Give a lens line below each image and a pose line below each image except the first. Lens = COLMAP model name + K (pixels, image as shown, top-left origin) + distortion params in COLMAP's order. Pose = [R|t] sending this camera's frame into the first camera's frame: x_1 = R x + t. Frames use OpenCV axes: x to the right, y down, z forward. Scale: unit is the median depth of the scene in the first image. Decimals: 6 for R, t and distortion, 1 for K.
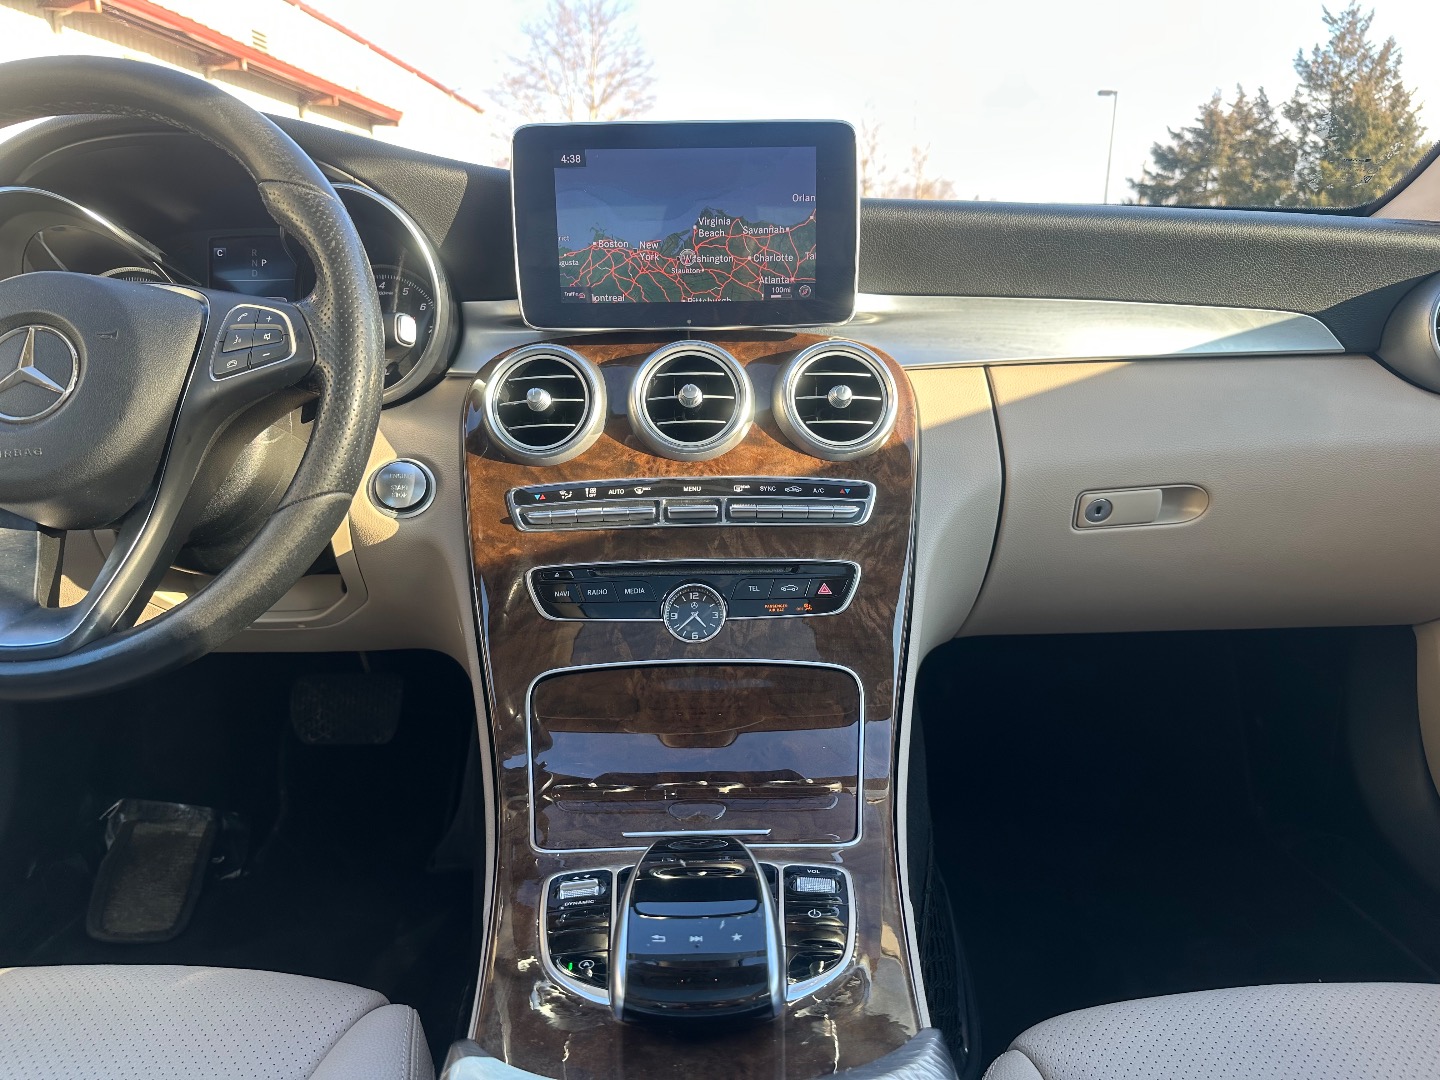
lens RADIAL K [[1017.6, 0, 719.6], [0, 1017.6, 534.7], [0, 0, 1]] dist [0.042083, -0.058773]
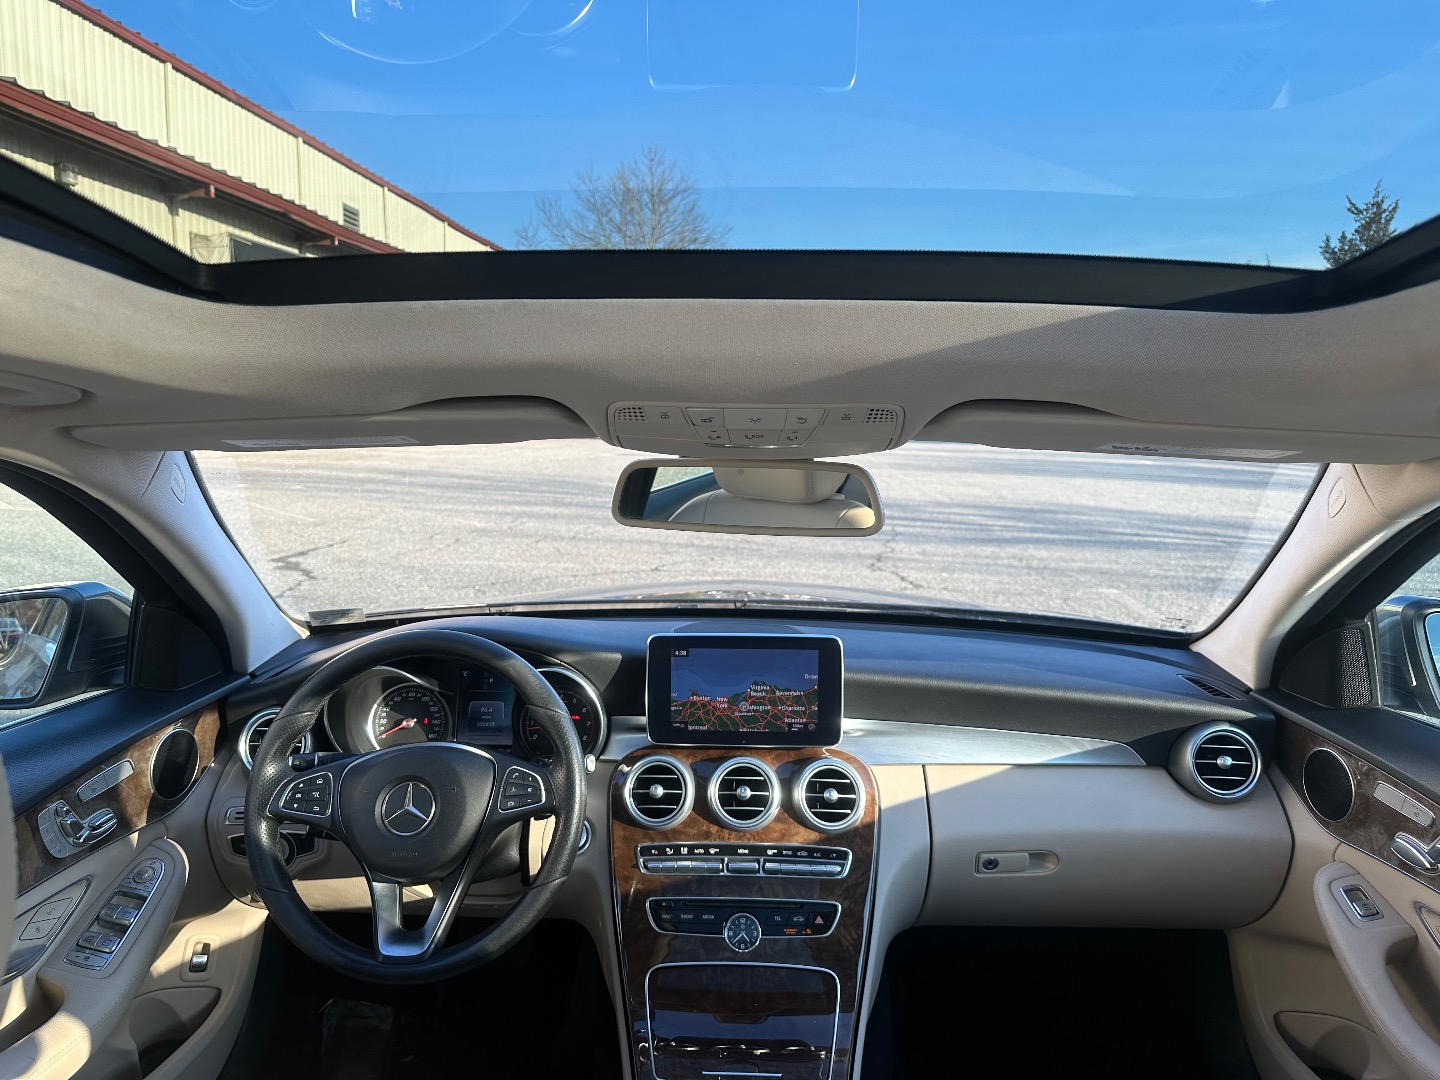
lens RADIAL K [[1017.6, 0, 711.8], [0, 1017.6, 536.5], [0, 0, 1]] dist [0.042083, -0.058773]
pose [[0.998443, 0.025984, -0.049368, -0.008203], [-0.032419, 0.990400, -0.134375, -0.331128], [0.045403, 0.135766, 0.989700, -0.766347]]
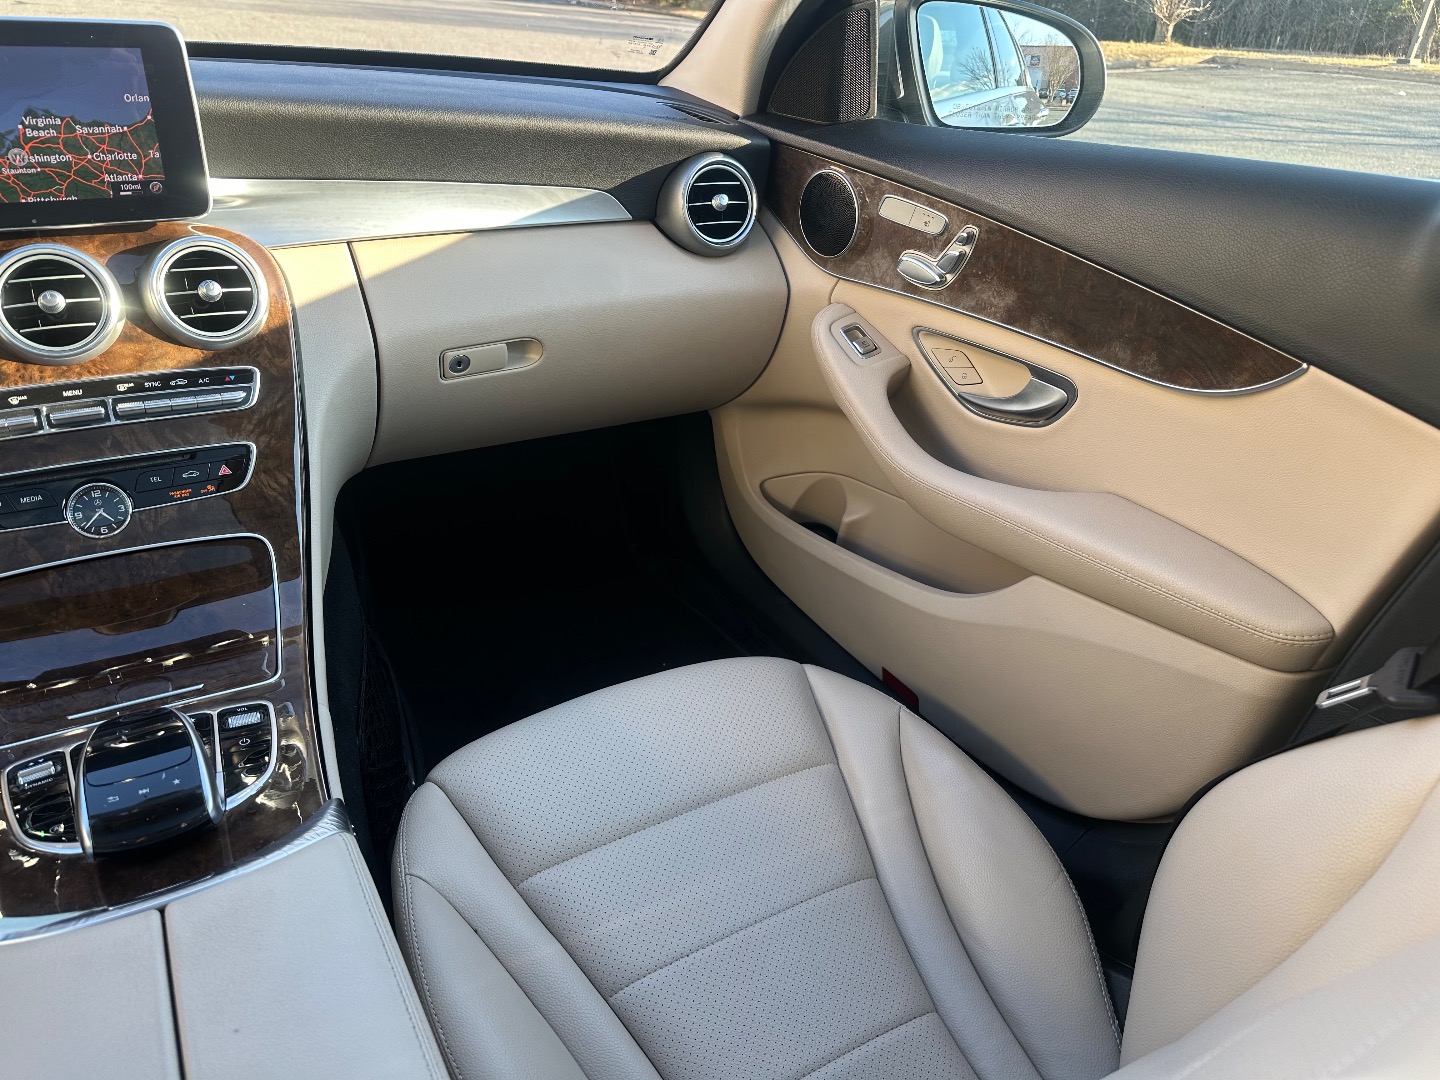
lens RADIAL K [[1017.6, 0, 712.9], [0, 1017.6, 532.5], [0, 0, 1]] dist [0.042083, -0.058773]
pose [[0.874351, -0.175965, 0.452268, 0.046950], [0.059040, 0.963594, 0.260769, -0.141490], [-0.481690, -0.201302, 0.852908, -0.263136]]
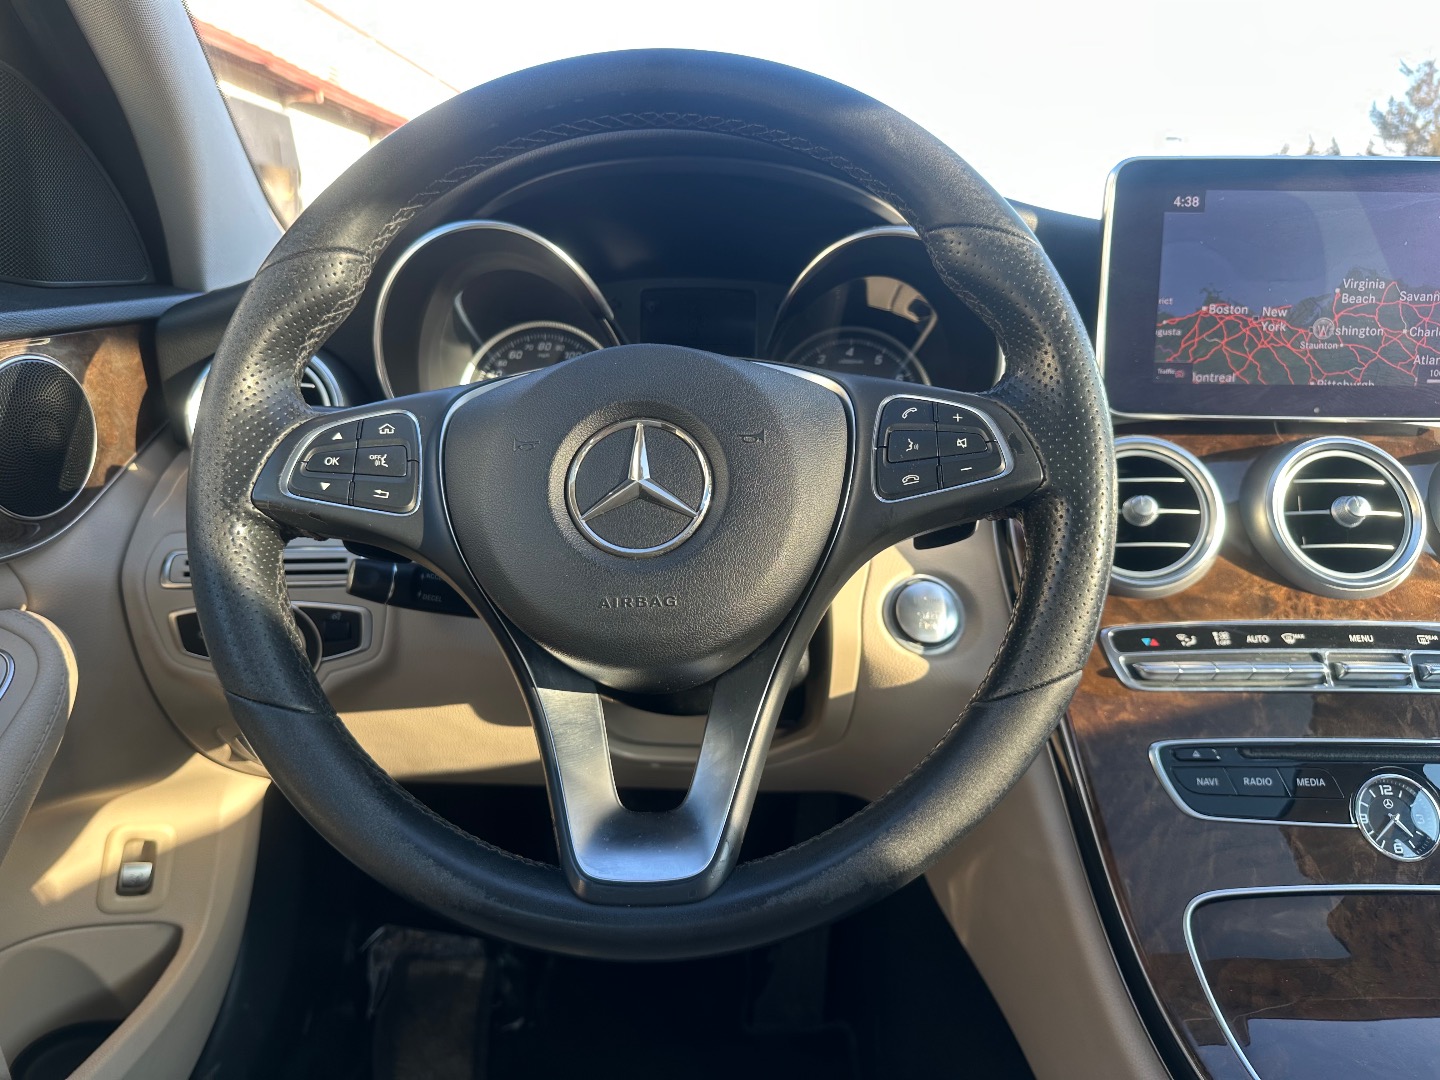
lens RADIAL K [[1017.6, 0, 721.5], [0, 1017.6, 533.0], [0, 0, 1]] dist [0.042083, -0.058773]
pose [[0.998855, 0.031499, -0.036008, -0.459010], [-0.032708, 0.998904, -0.033489, -0.080102], [0.034914, 0.034629, 0.998790, 0.228691]]
